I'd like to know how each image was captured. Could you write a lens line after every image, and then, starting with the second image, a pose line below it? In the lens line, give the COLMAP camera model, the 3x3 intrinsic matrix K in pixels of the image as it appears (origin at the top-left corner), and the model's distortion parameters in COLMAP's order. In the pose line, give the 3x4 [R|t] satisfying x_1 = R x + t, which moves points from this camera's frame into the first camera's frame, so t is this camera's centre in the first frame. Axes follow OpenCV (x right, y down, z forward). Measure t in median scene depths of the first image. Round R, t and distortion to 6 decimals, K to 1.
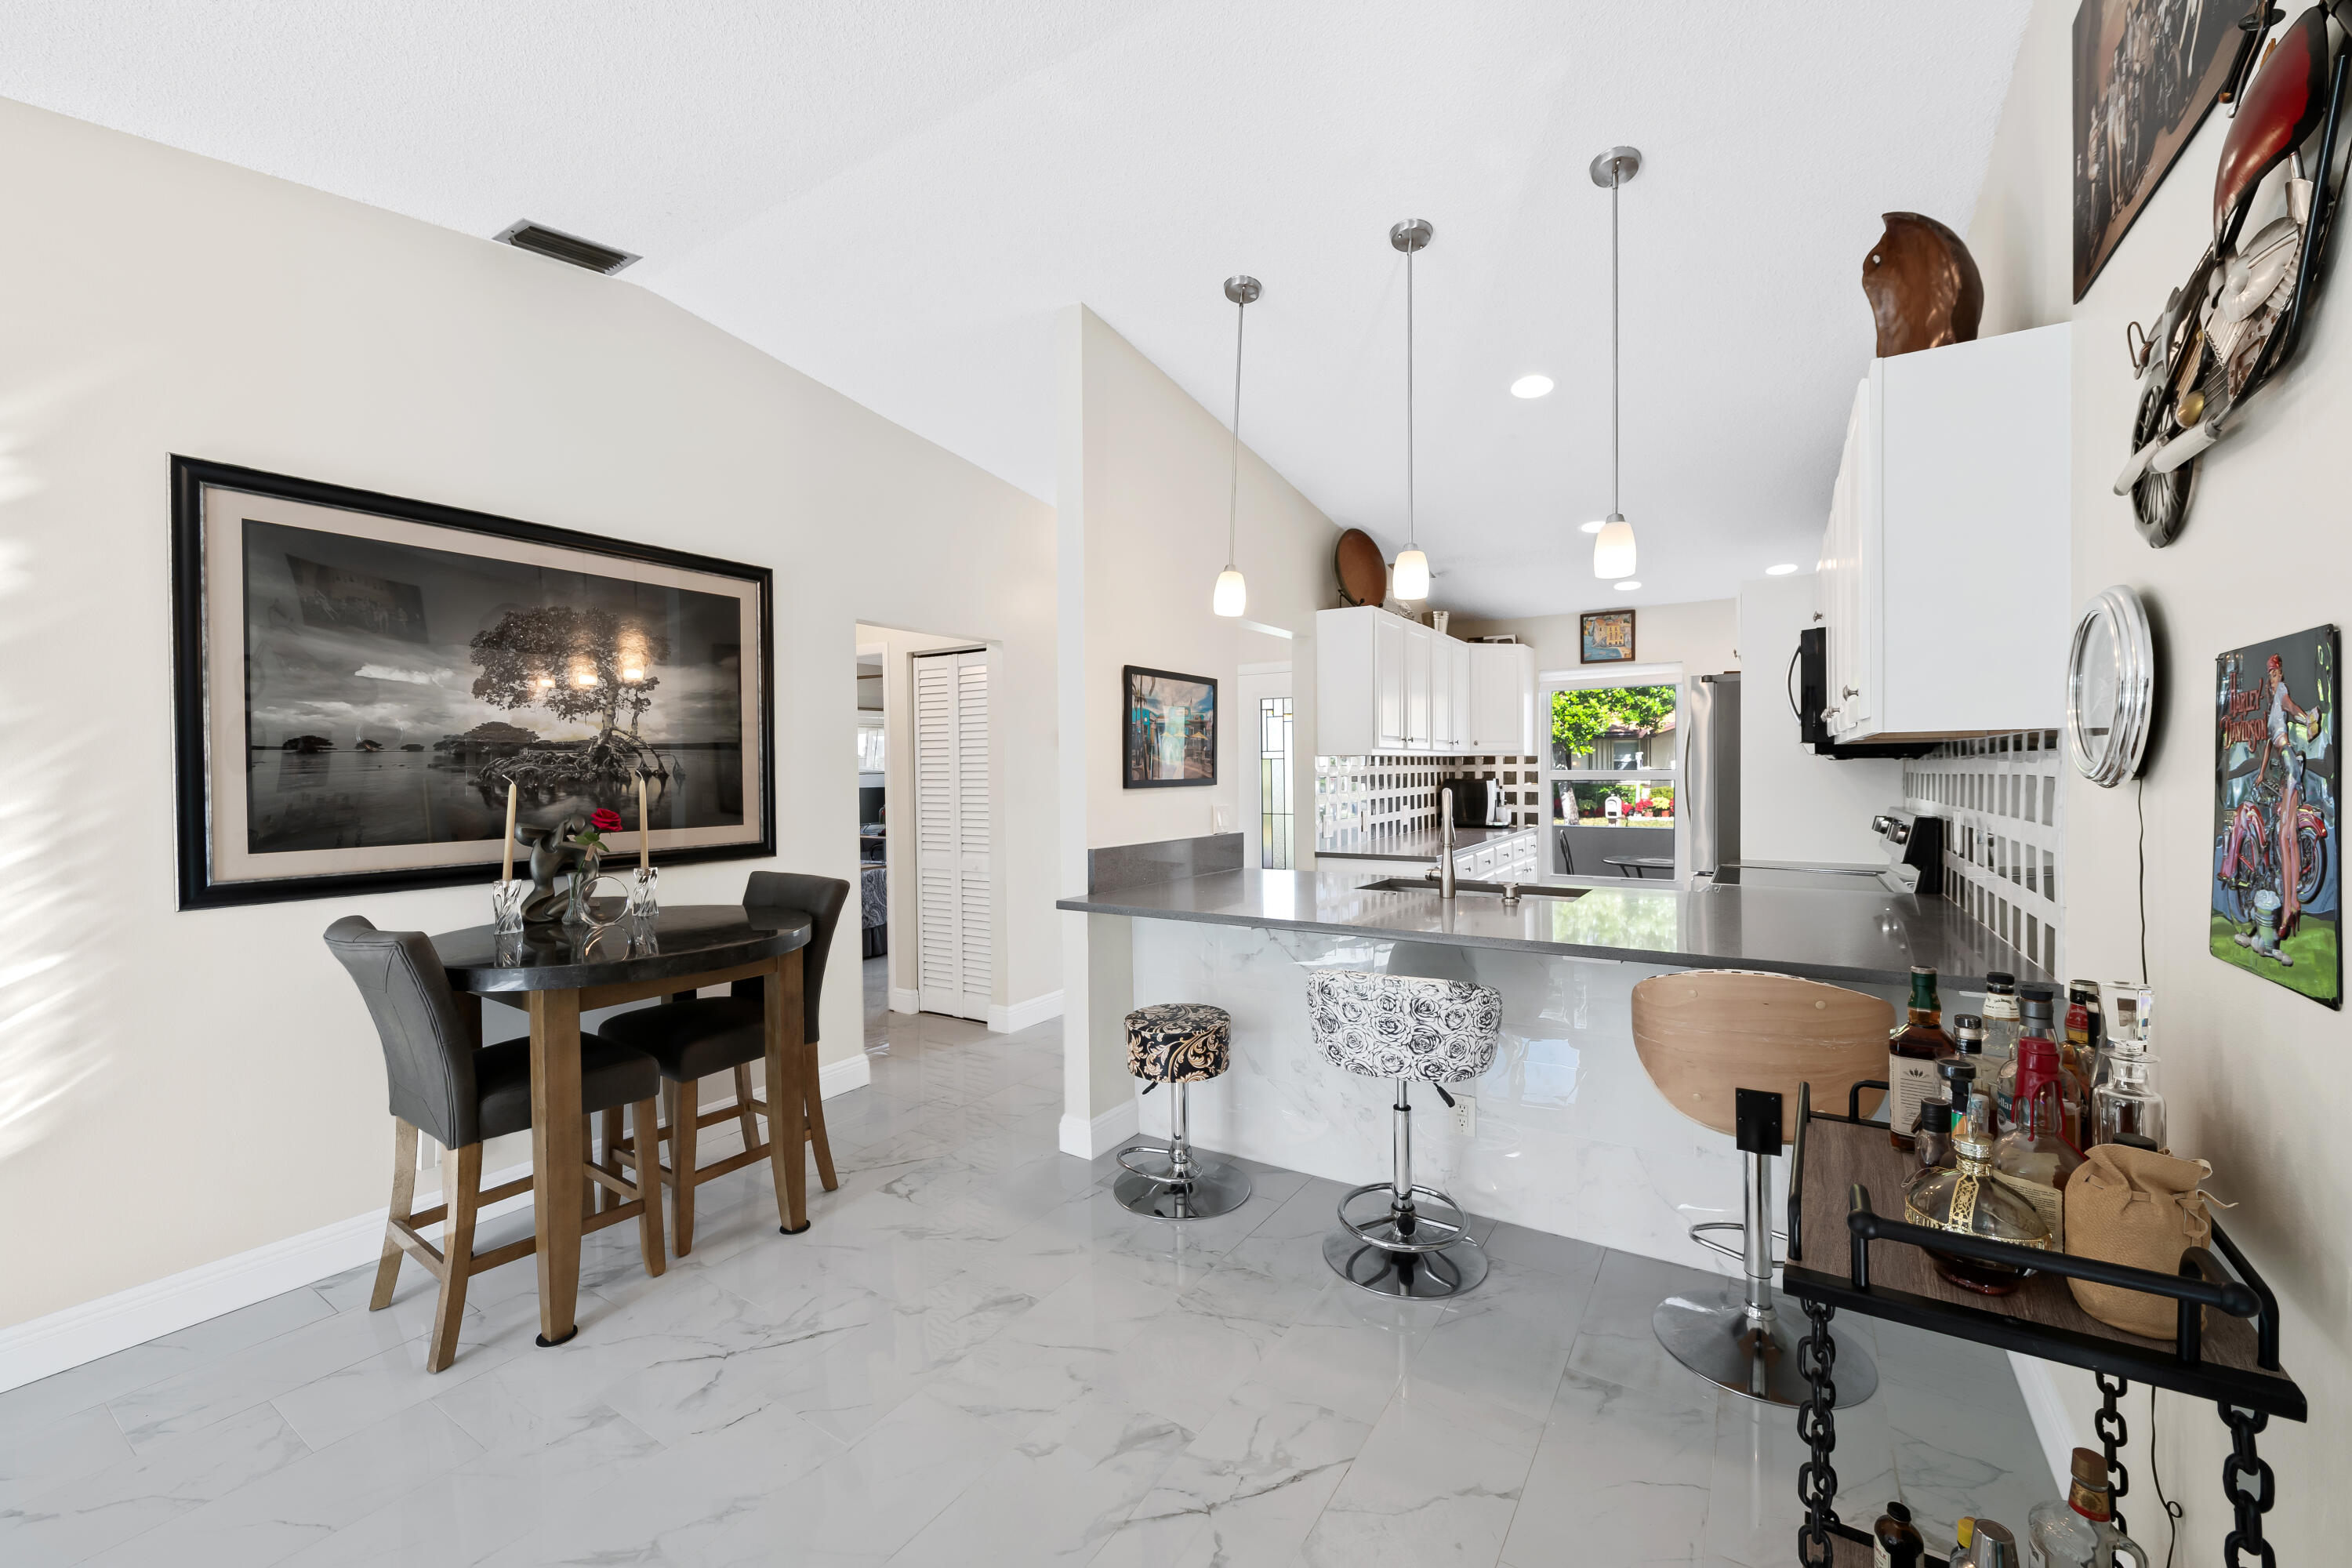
lens RADIAL K [[926.0, 0, 1186.2], [0, 926.0, 783.1], [0, 0, 1]] dist [-0.002540, -0.000515]
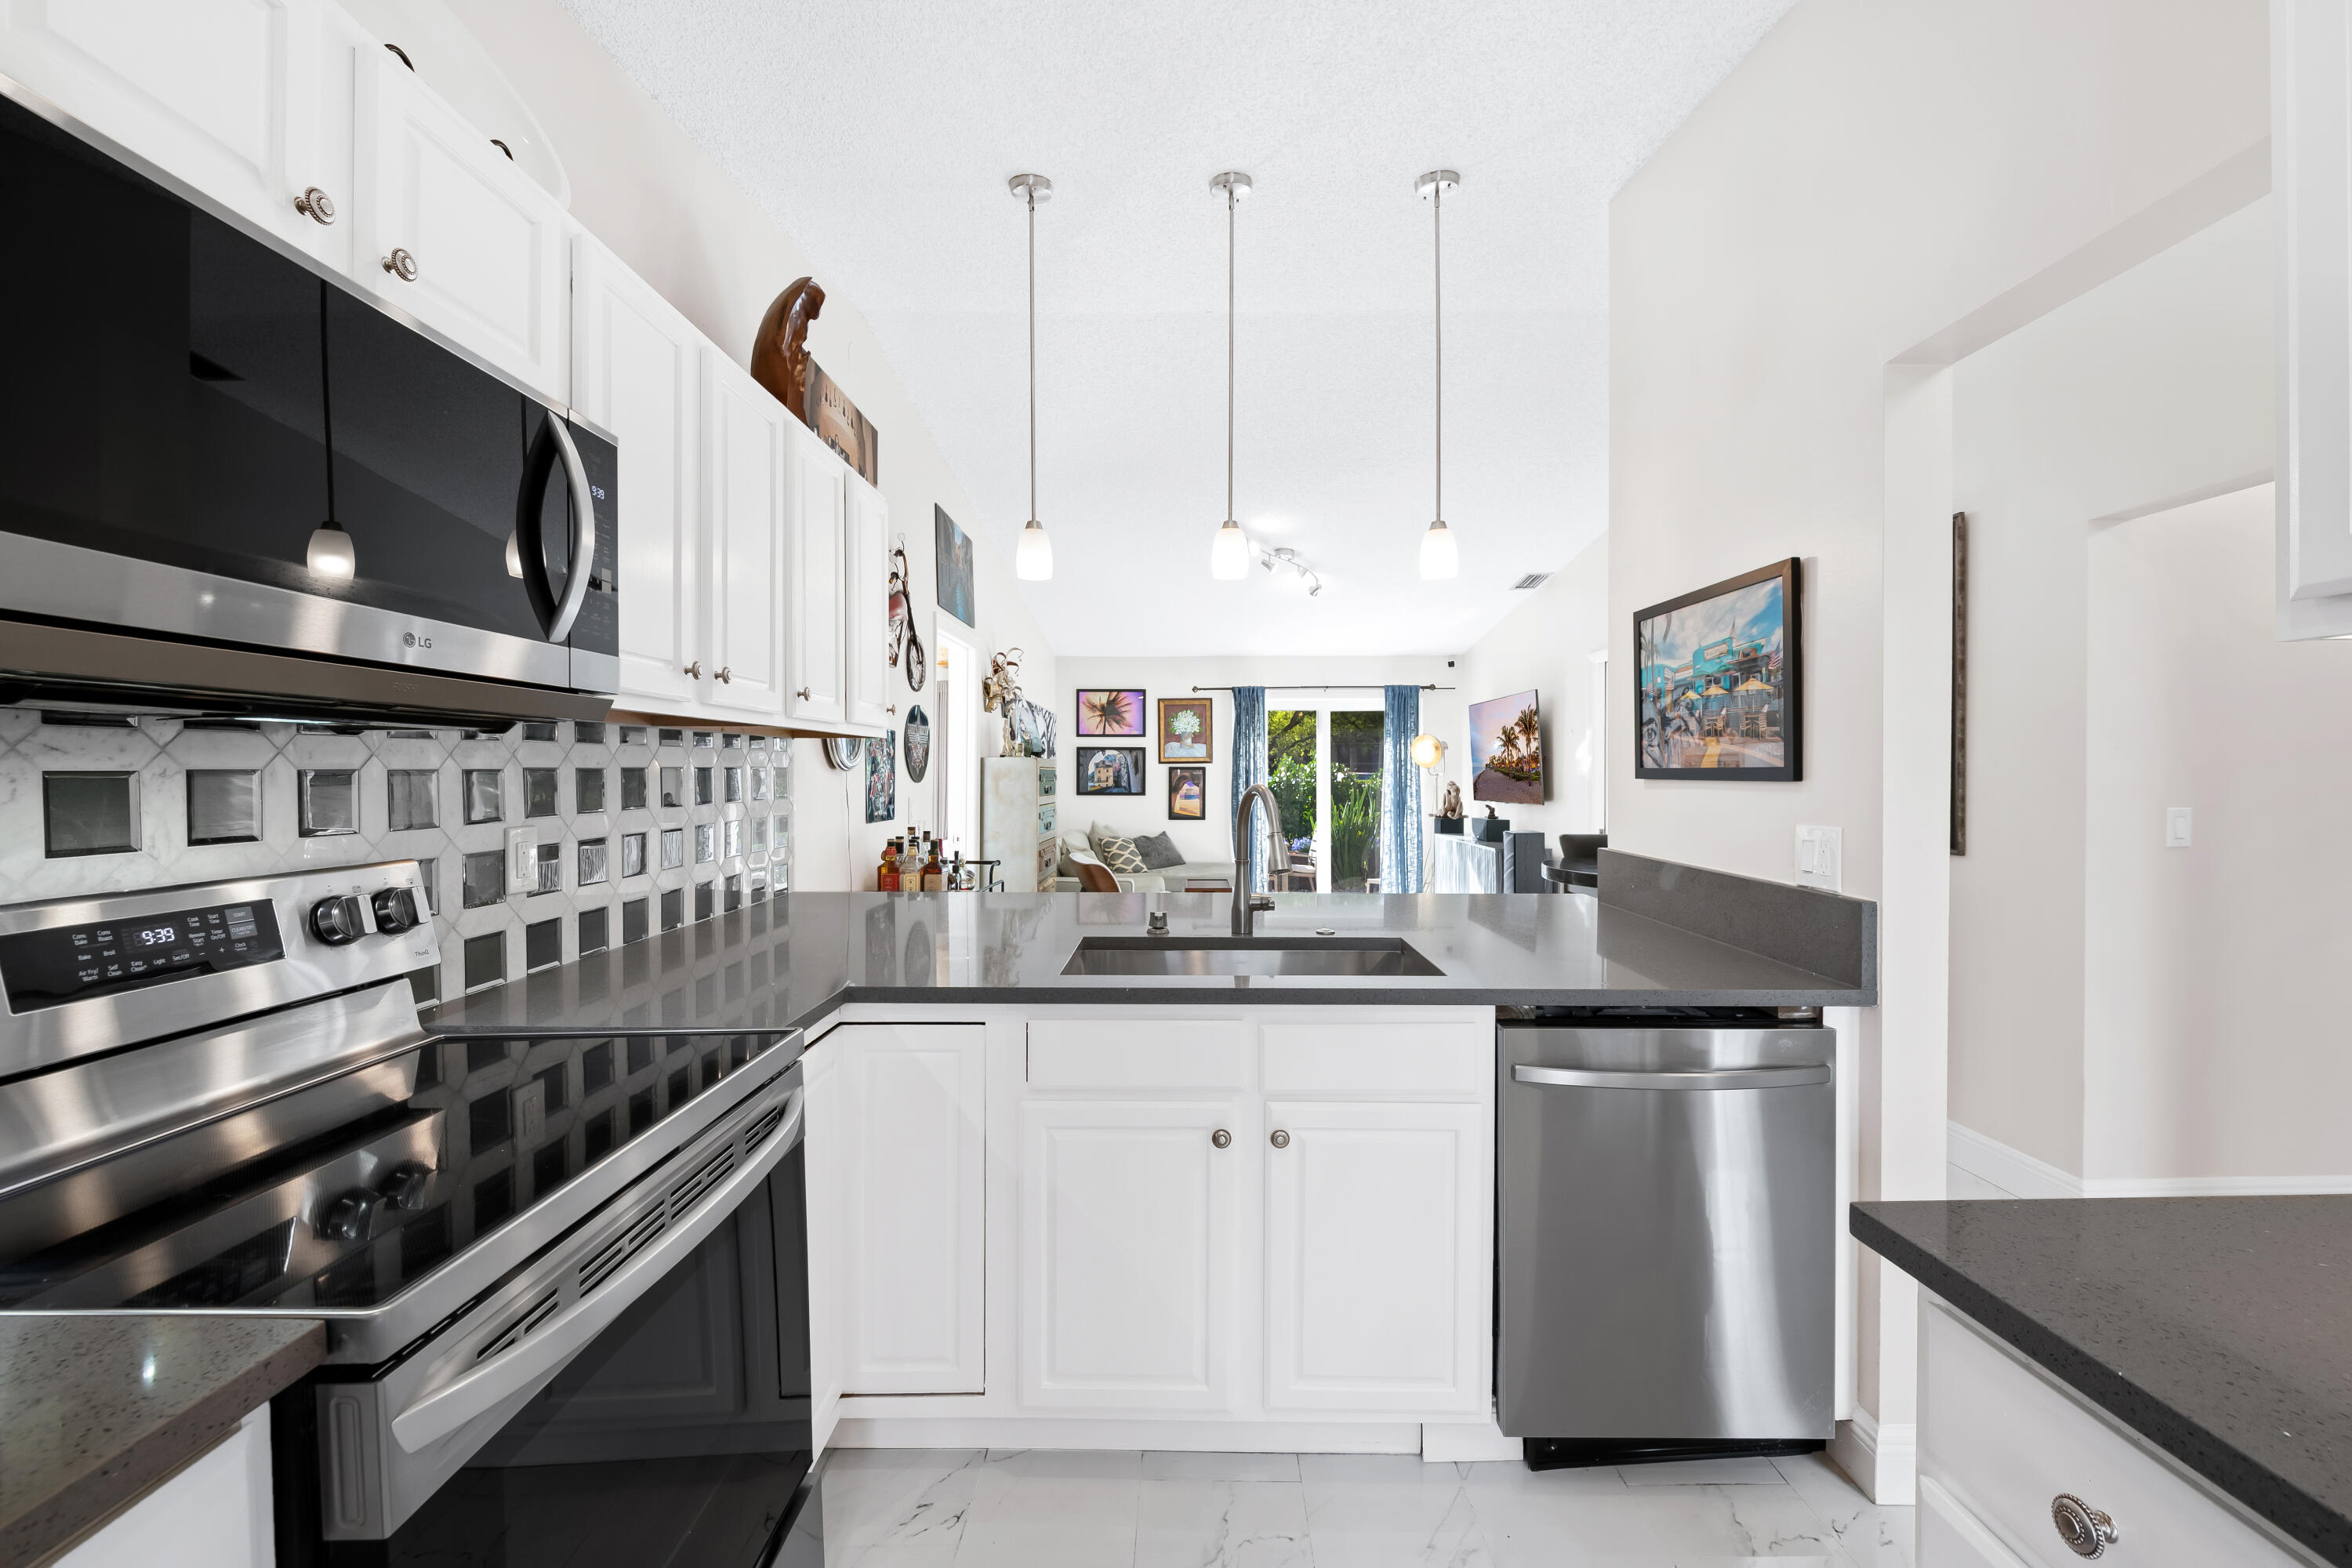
lens RADIAL K [[936.9, 0, 1193.6], [0, 936.9, 783.2], [0, 0, 1]] dist [0.000884, -0.000071]
pose [[-0.837300, 0.017806, -0.546454, 0.362696], [0.001941, 0.999560, 0.029597, -0.008024], [0.546740, 0.023721, -0.836966, 0.814103]]
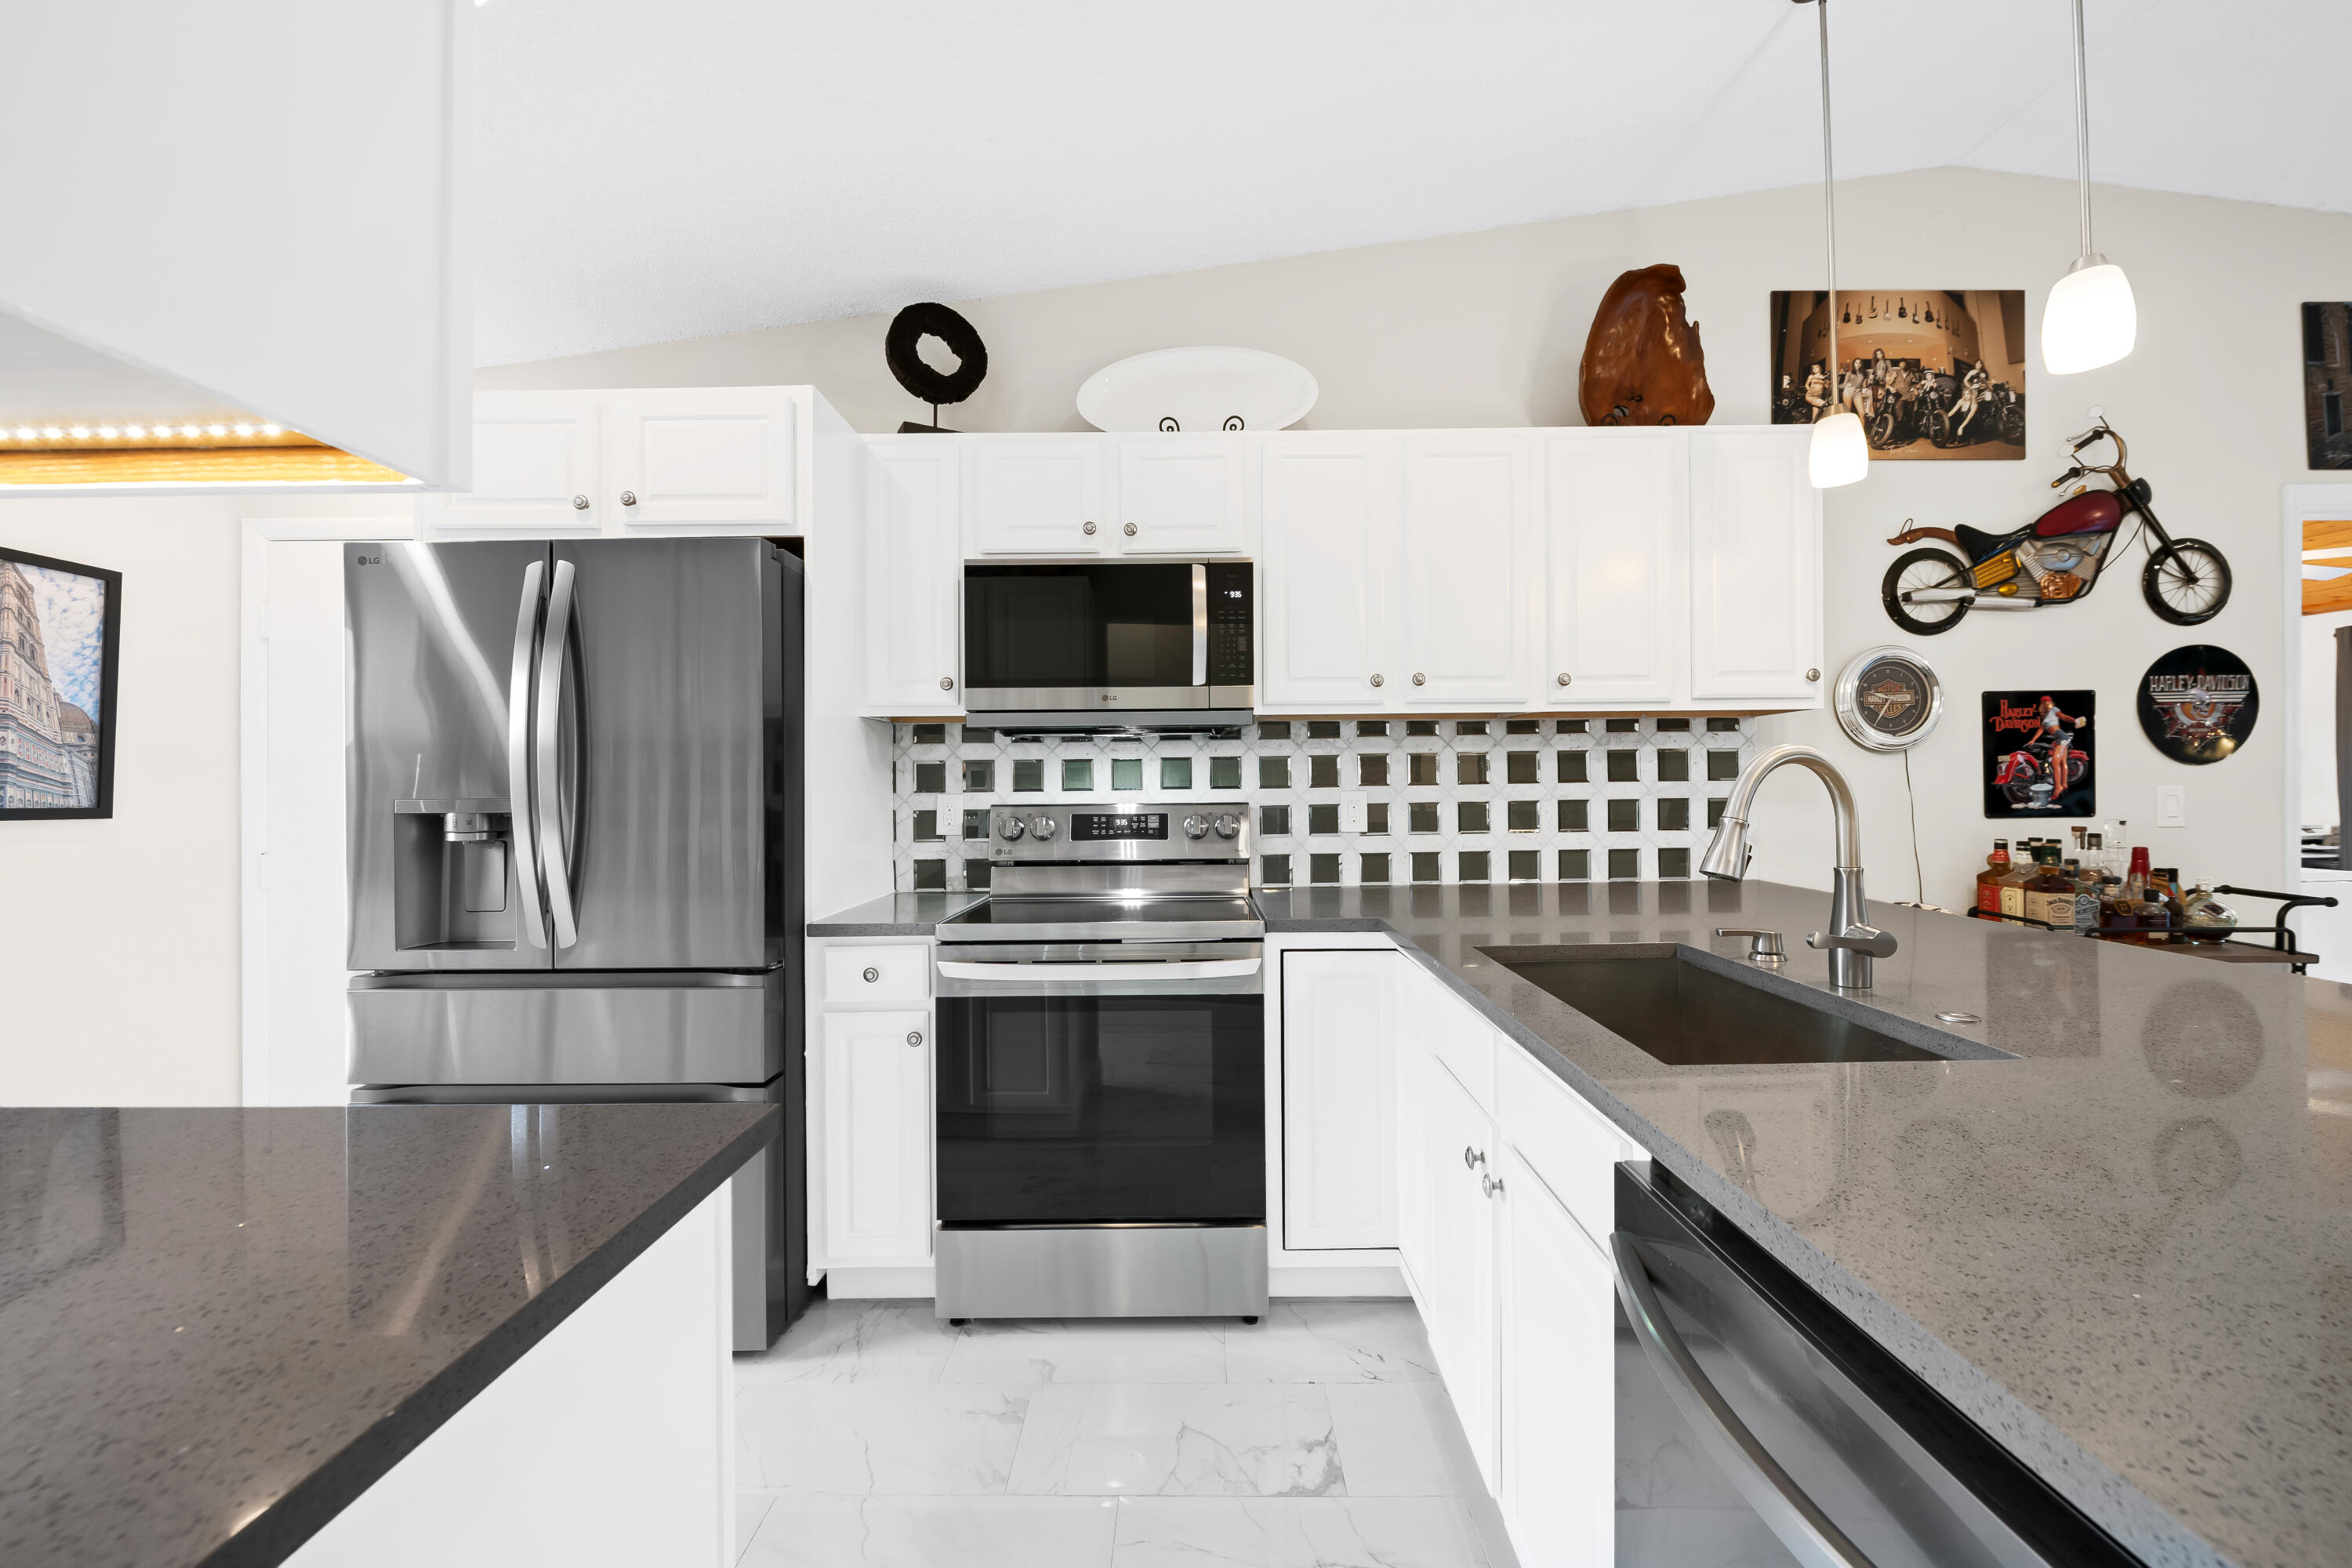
lens RADIAL K [[926.0, 0, 1186.2], [0, 926.0, 783.1], [0, 0, 1]] dist [-0.002540, -0.000515]
pose [[-0.527705, 0.016439, 0.849269, 0.035863], [0.026825, 0.999637, -0.002681, 0.008721], [-0.849004, 0.021367, -0.527954, 0.769382]]
